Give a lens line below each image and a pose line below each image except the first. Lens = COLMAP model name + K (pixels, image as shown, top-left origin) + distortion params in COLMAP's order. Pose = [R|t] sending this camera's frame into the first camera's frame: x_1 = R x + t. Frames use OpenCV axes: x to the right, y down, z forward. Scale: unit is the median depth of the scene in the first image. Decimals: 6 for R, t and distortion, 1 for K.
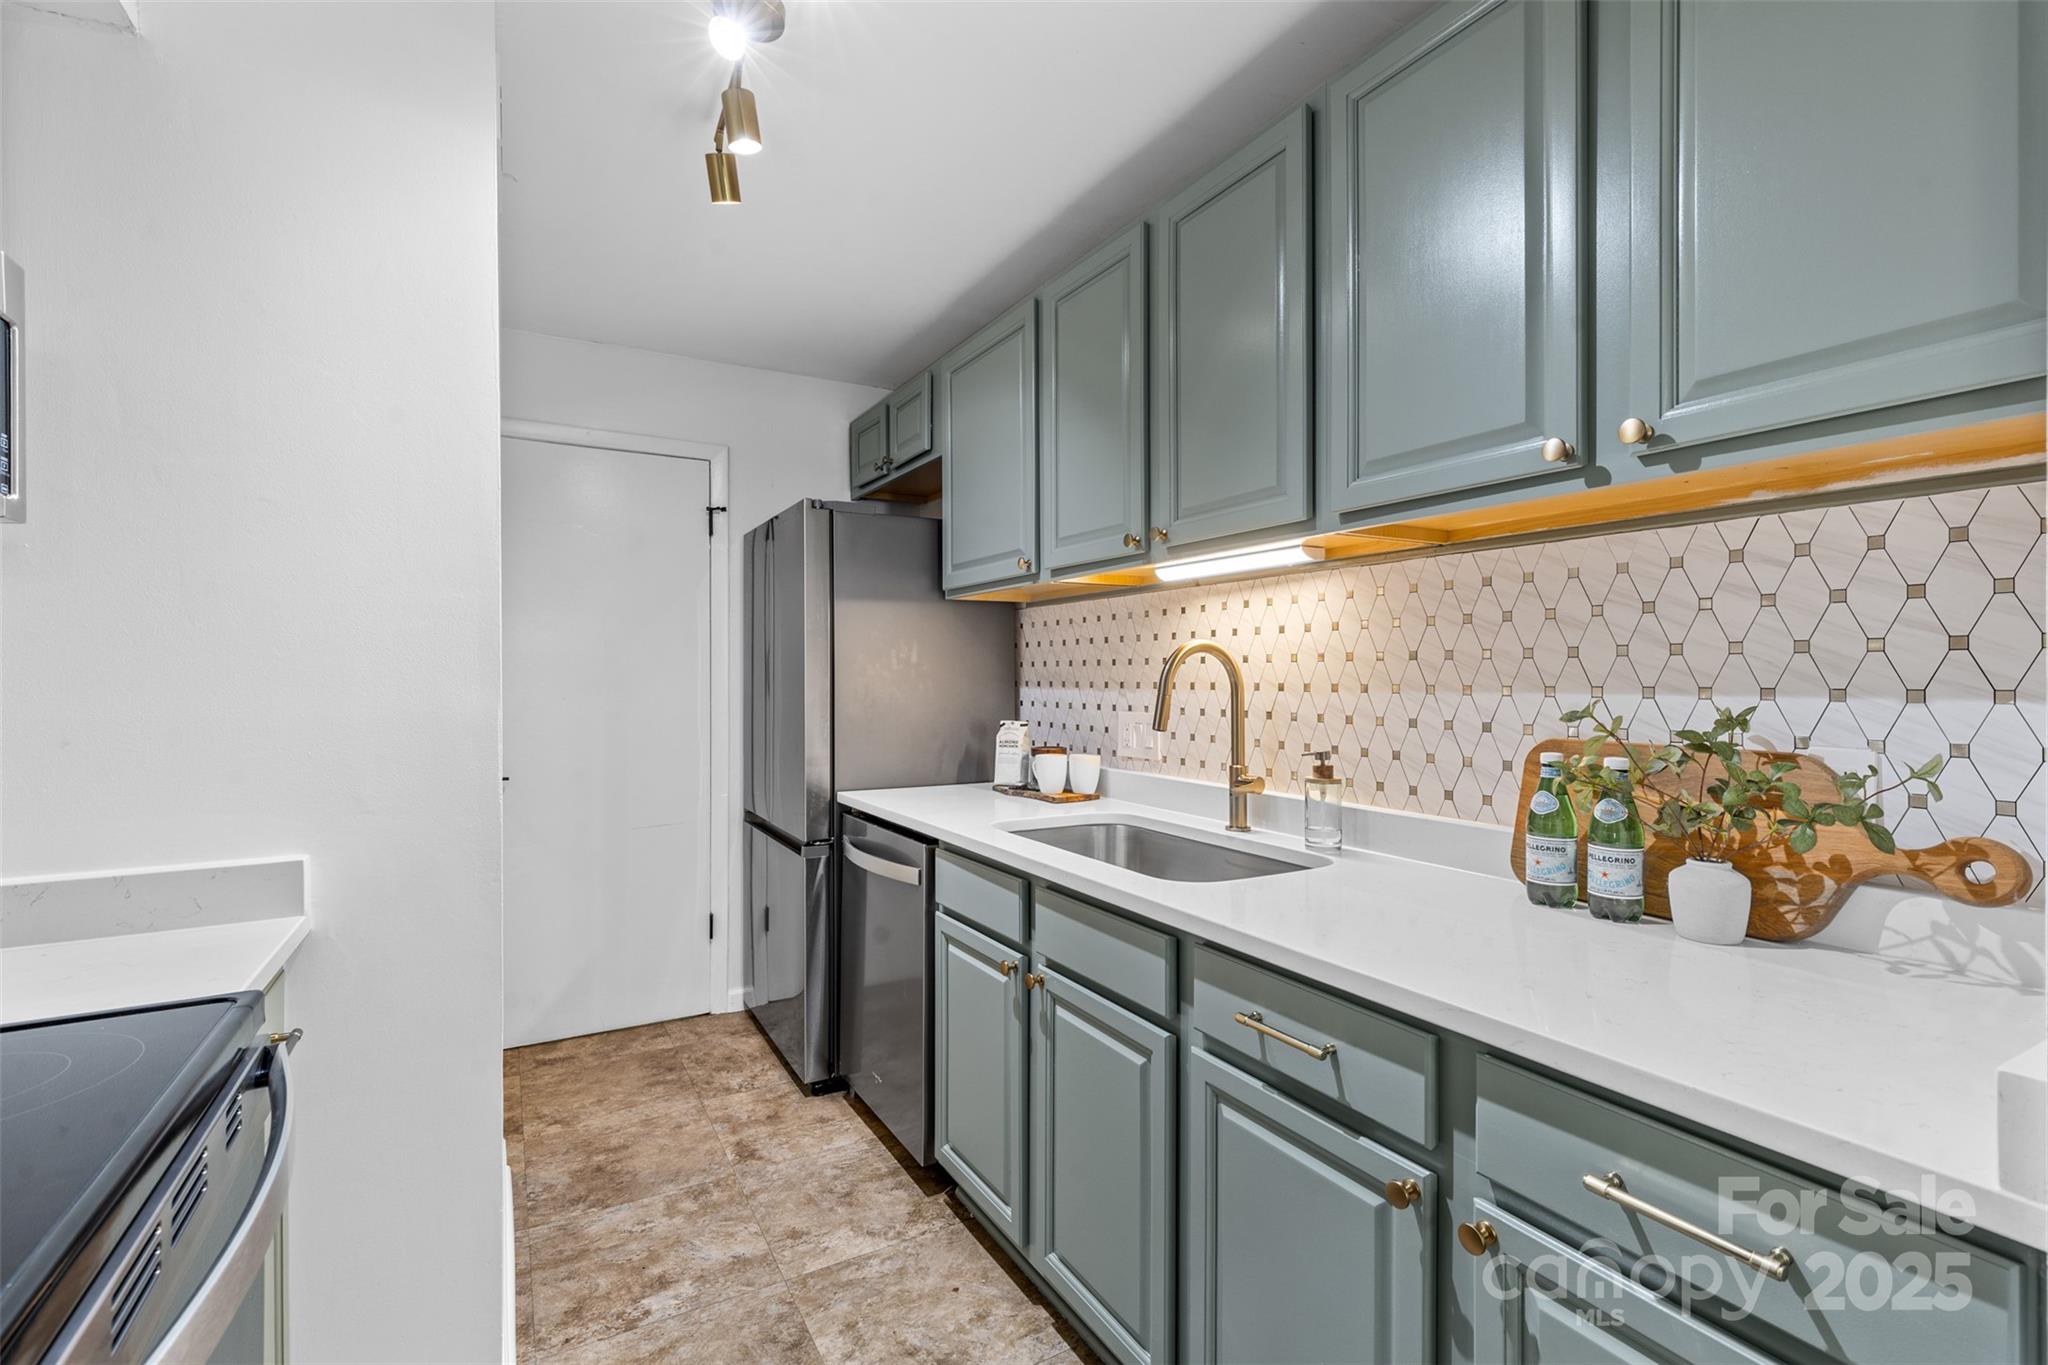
lens RADIAL K [[914.9, 0, 1009.0], [0, 914.9, 678.5], [0, 0, 1]] dist [0.009670, -0.002732]
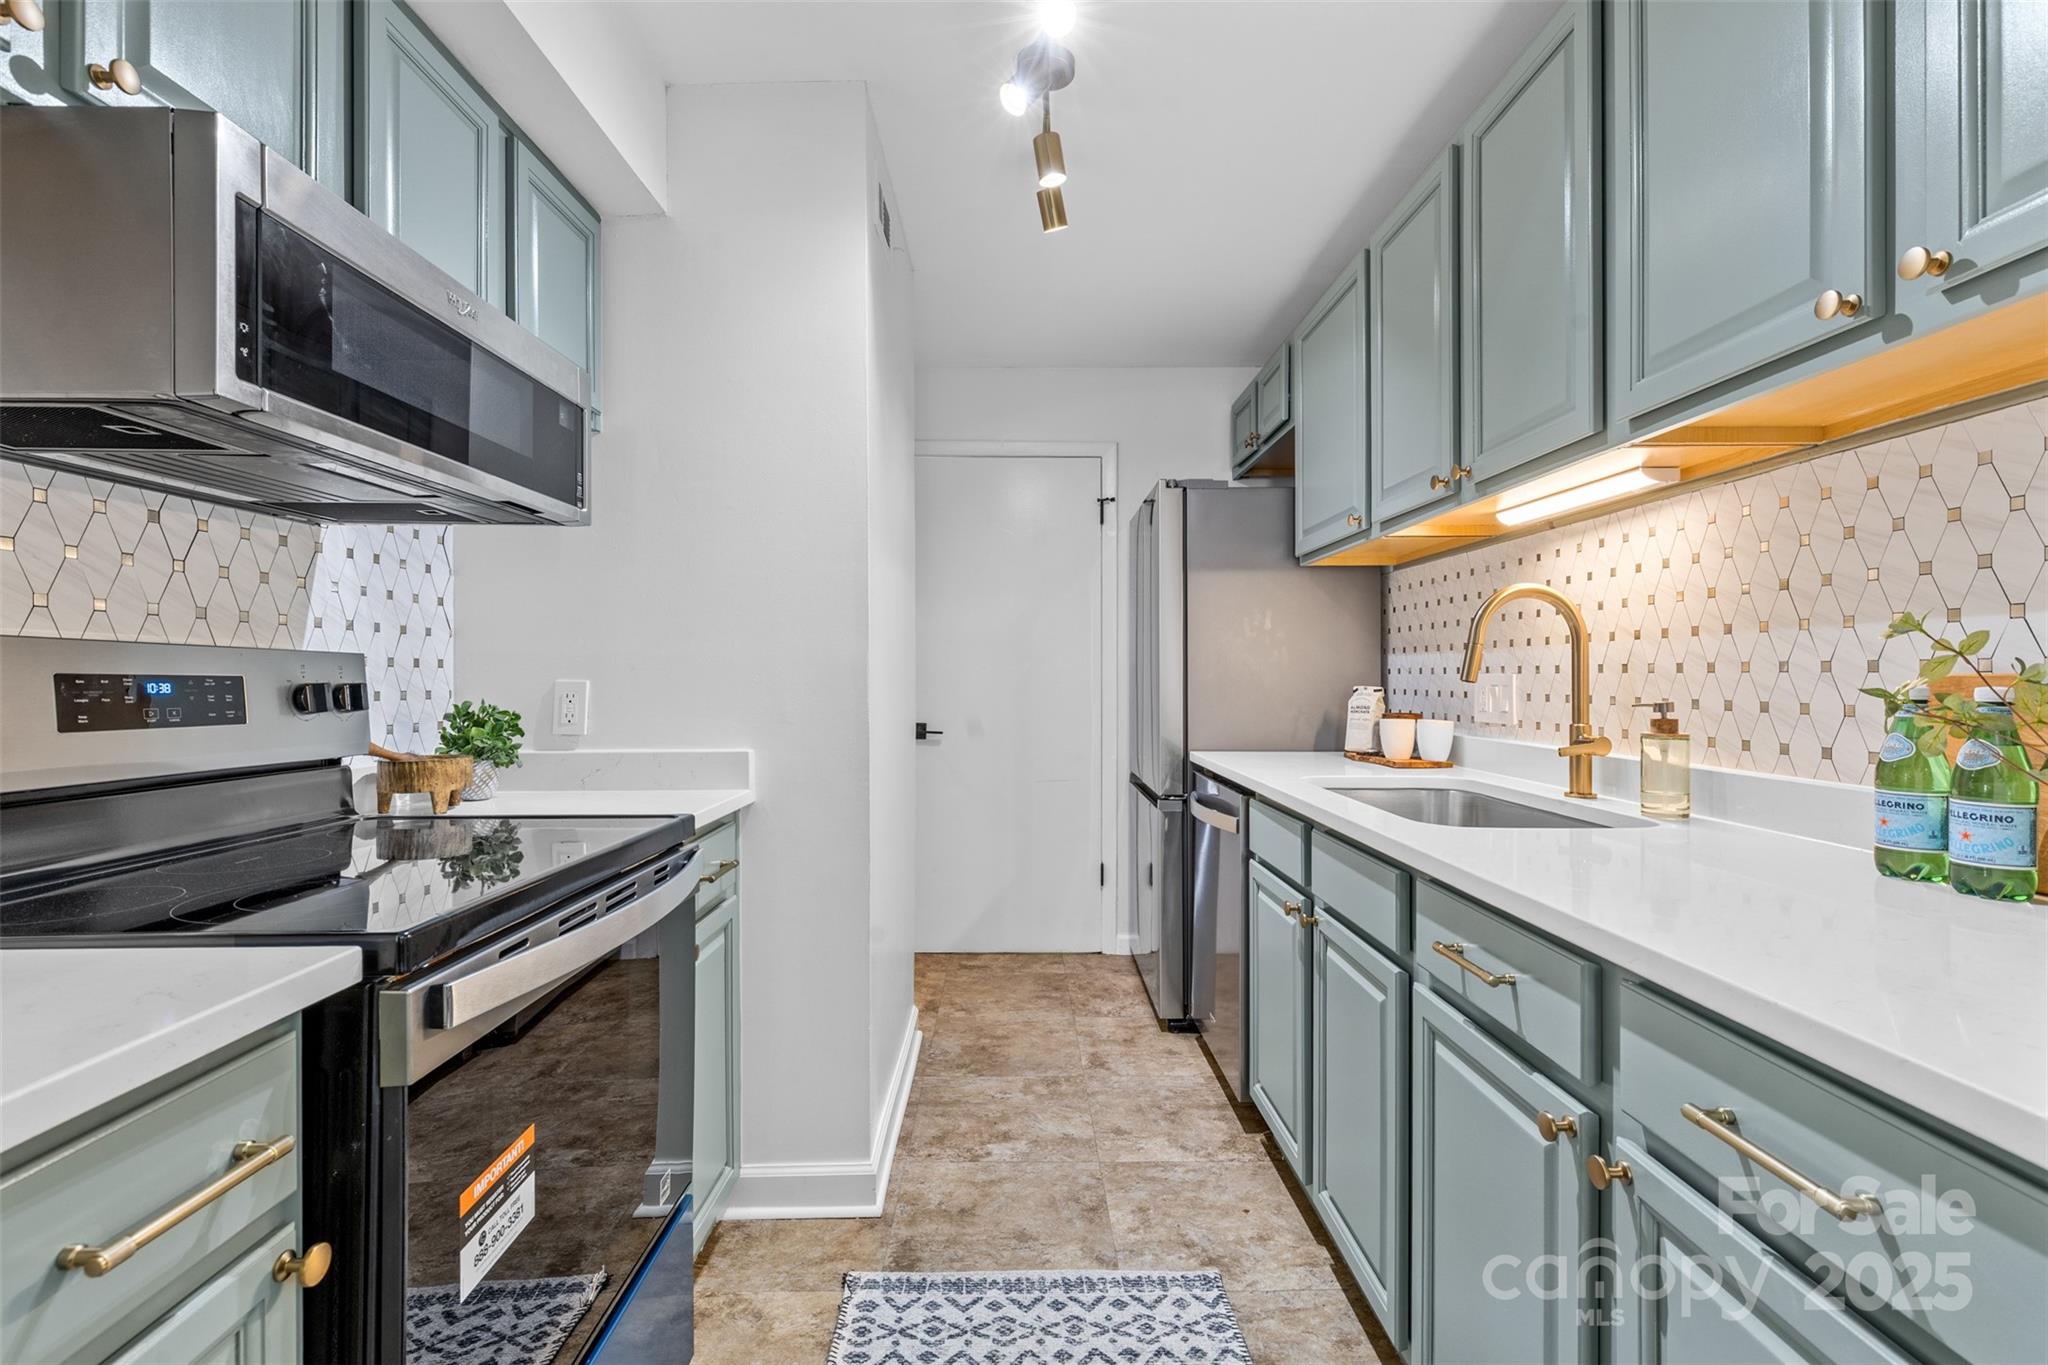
lens RADIAL K [[914.9, 0, 1016.3], [0, 914.9, 675.4], [0, 0, 1]] dist [0.009670, -0.002732]
pose [[0.876421, 0.001203, -0.481544, 0.215476], [-0.002271, 0.999996, -0.001635, 0.054345], [0.481540, 0.002526, 0.876421, -0.049258]]
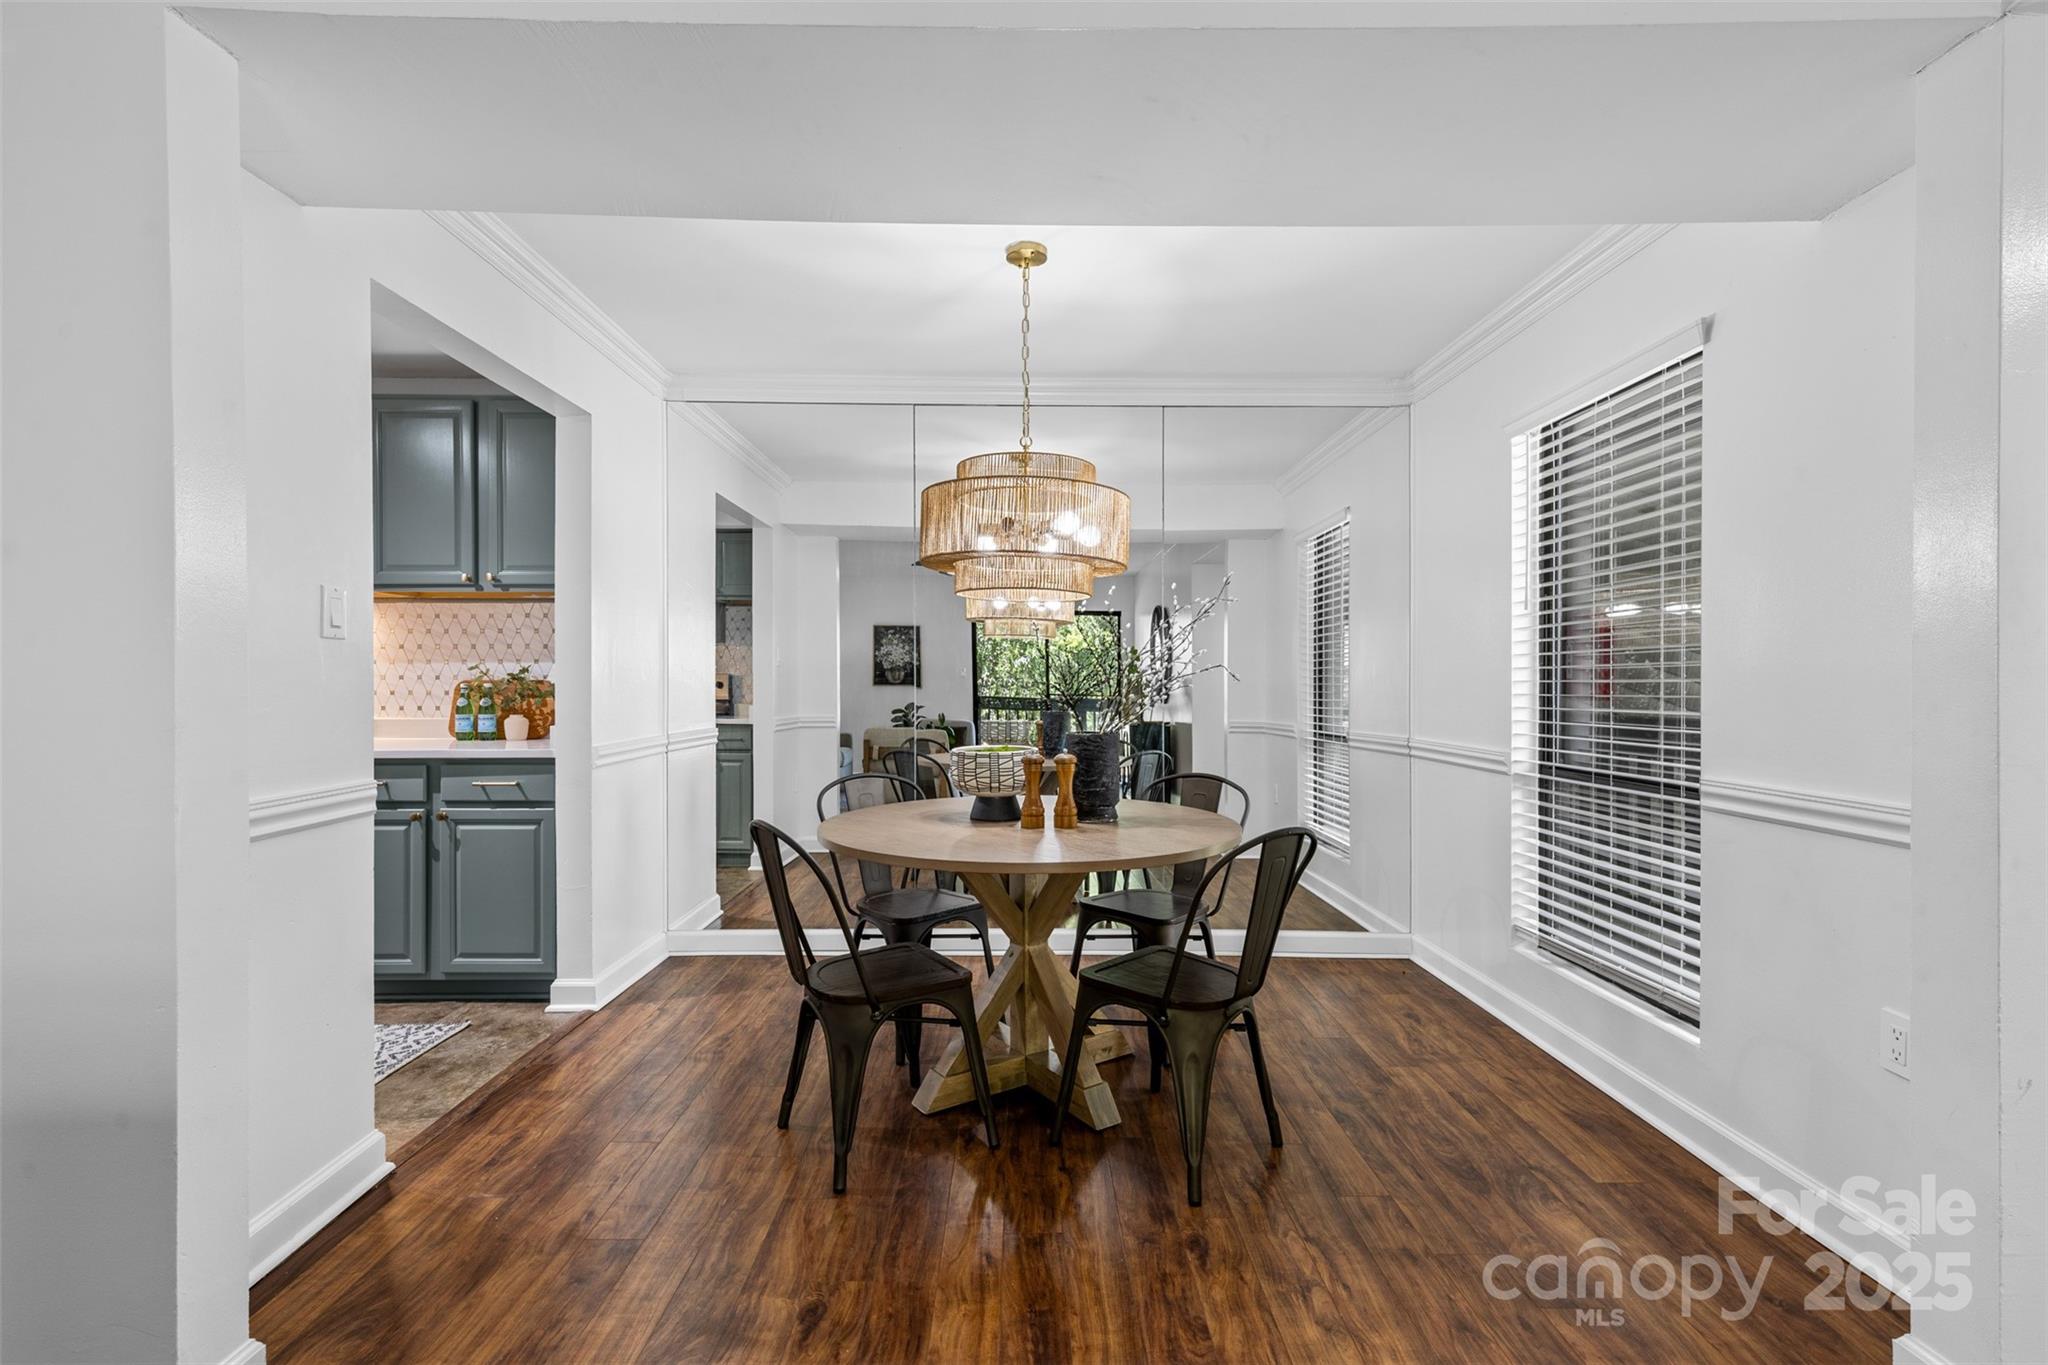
lens RADIAL K [[914.9, 0, 1018.7], [0, 914.9, 679.2], [0, 0, 1]] dist [0.009670, -0.002732]
pose [[0.477166, 0.001570, 0.878812, -0.718323], [0.004045, 0.999984, -0.003983, 0.062312], [-0.878804, 0.005455, 0.477152, -1.230734]]
